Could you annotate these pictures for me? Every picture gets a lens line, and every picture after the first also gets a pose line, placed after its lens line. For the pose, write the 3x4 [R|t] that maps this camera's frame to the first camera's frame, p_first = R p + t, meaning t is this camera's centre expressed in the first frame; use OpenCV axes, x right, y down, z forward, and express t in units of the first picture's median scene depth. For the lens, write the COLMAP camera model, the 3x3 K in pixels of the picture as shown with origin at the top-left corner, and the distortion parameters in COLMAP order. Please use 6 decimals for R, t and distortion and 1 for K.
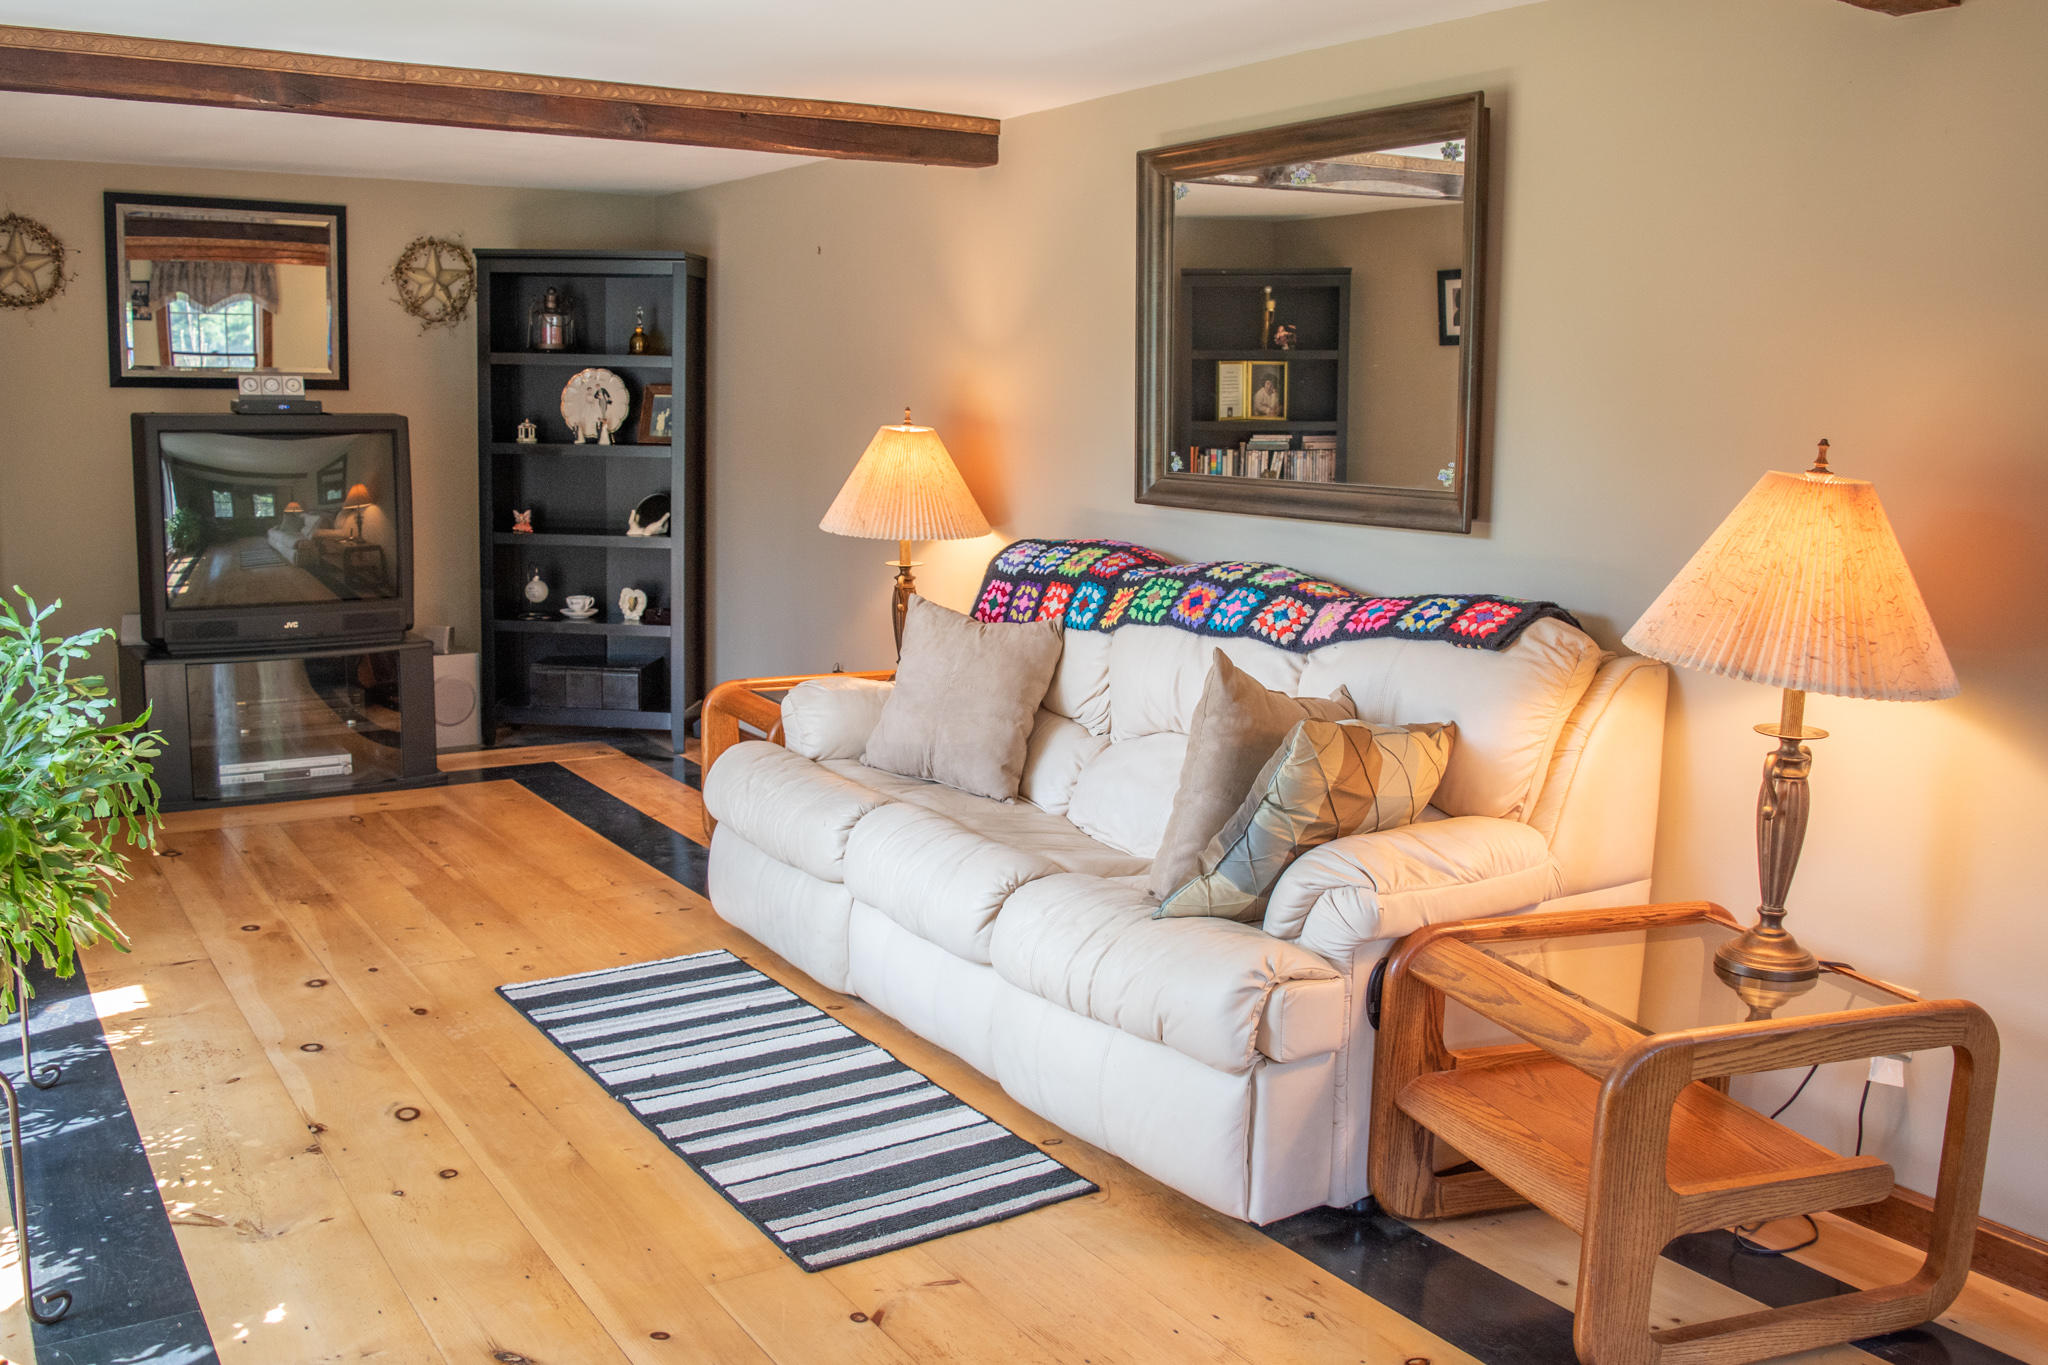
lens RADIAL K [[1776.9, 0, 1024.0], [0, 1776.9, 682.5], [0, 0, 1]] dist [-0.092323, 0.022697]
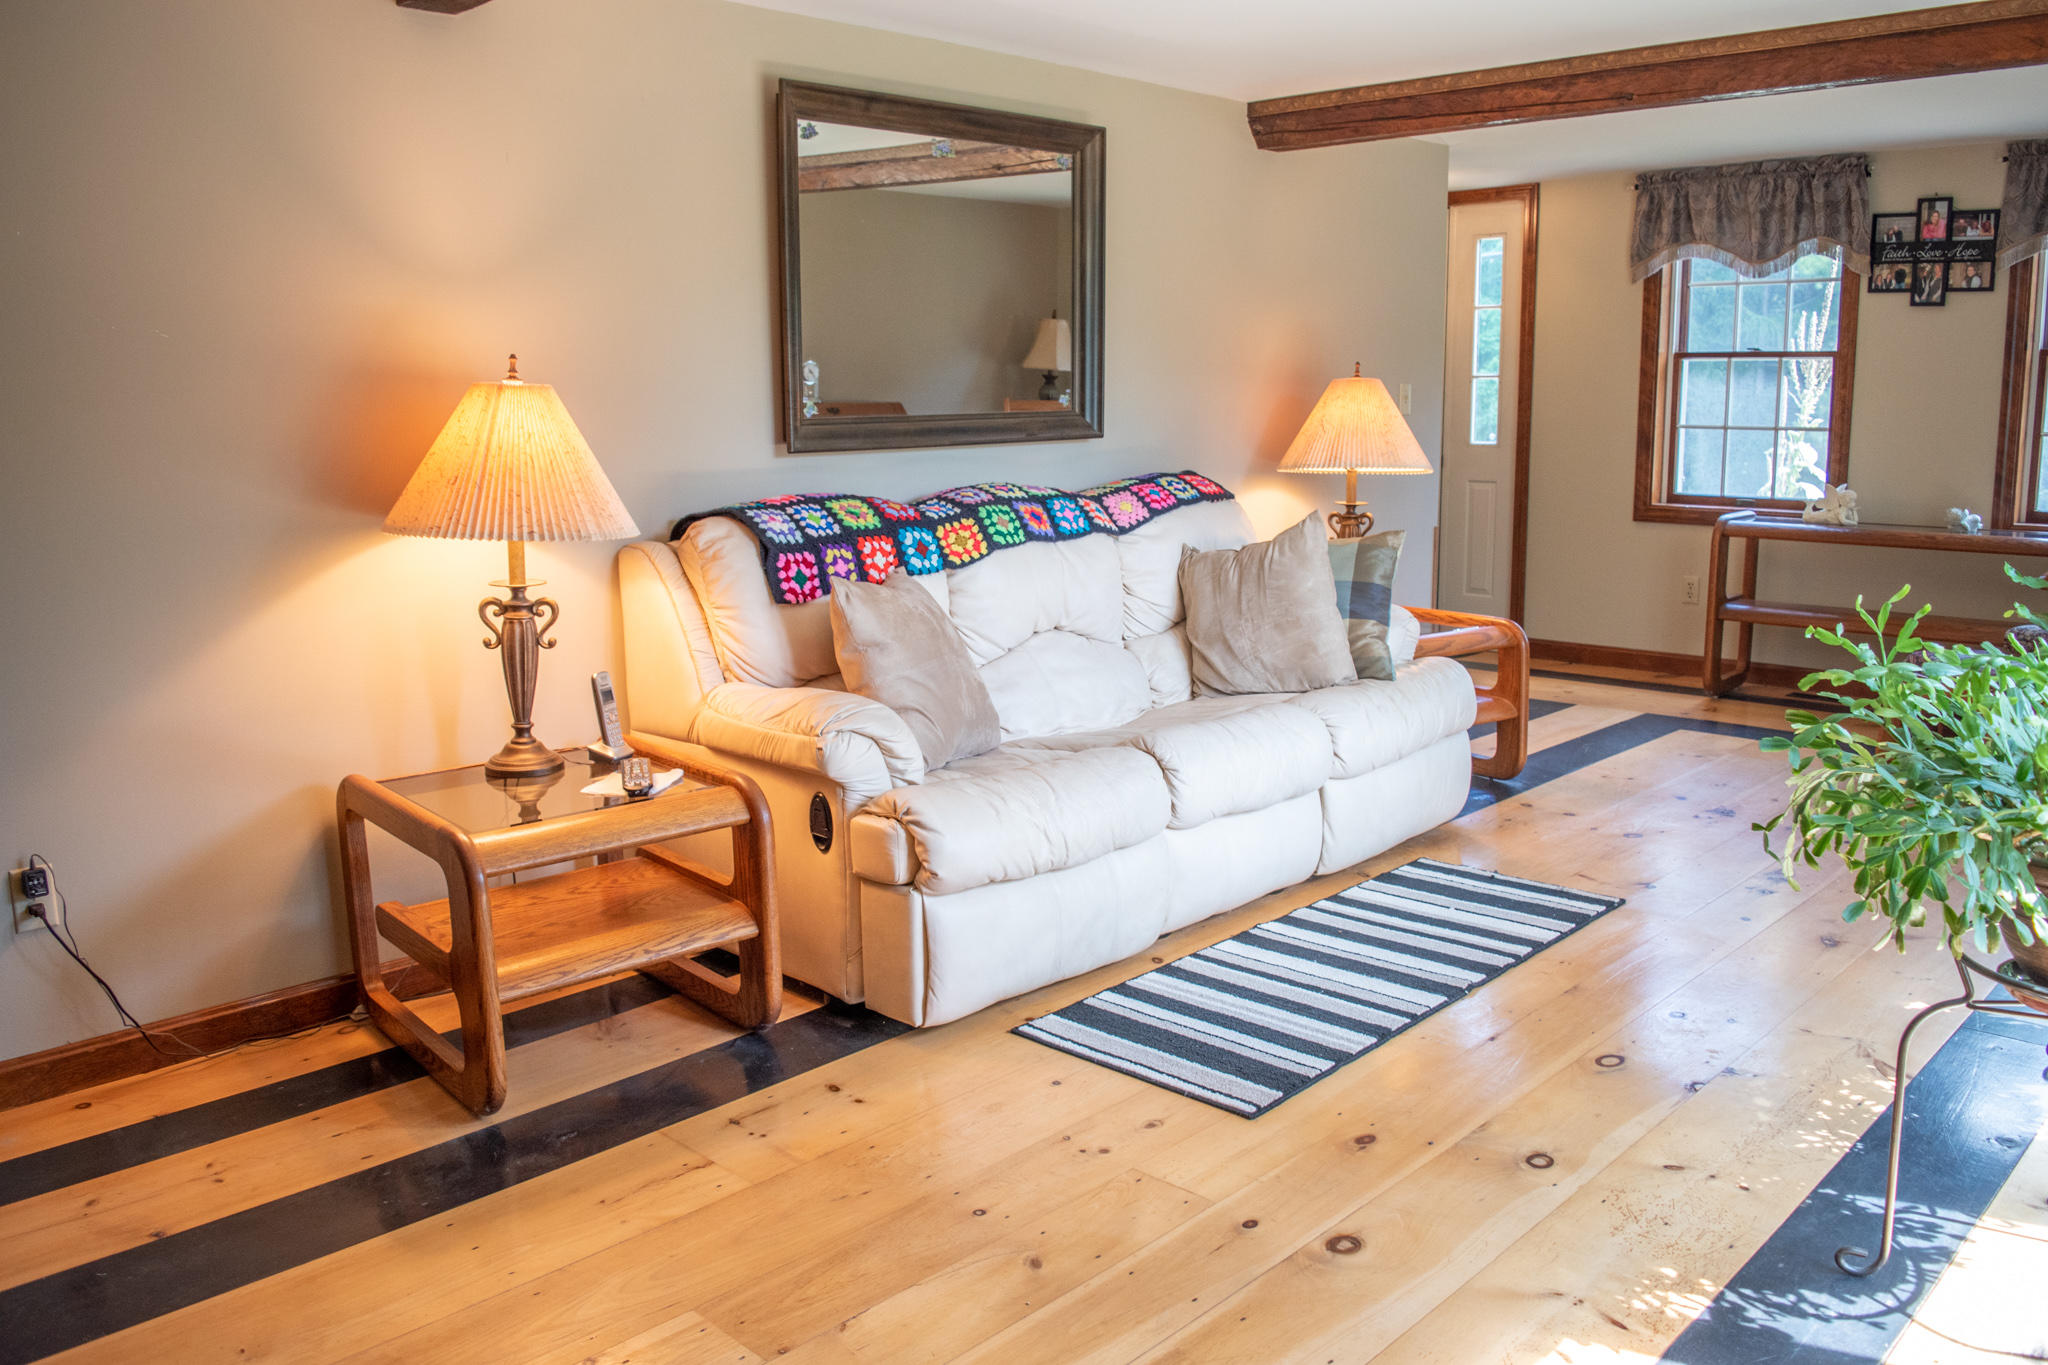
lens RADIAL K [[1610.2, 0, 1024.0], [0, 1610.2, 682.5], [0, 0, 1]] dist [-0.093832, 0.020772]
pose [[-0.220427, -0.191045, 0.956511, -1.001954], [0.160172, 0.960230, 0.228699, -0.197932], [-0.962163, 0.203617, -0.181060, 1.316311]]
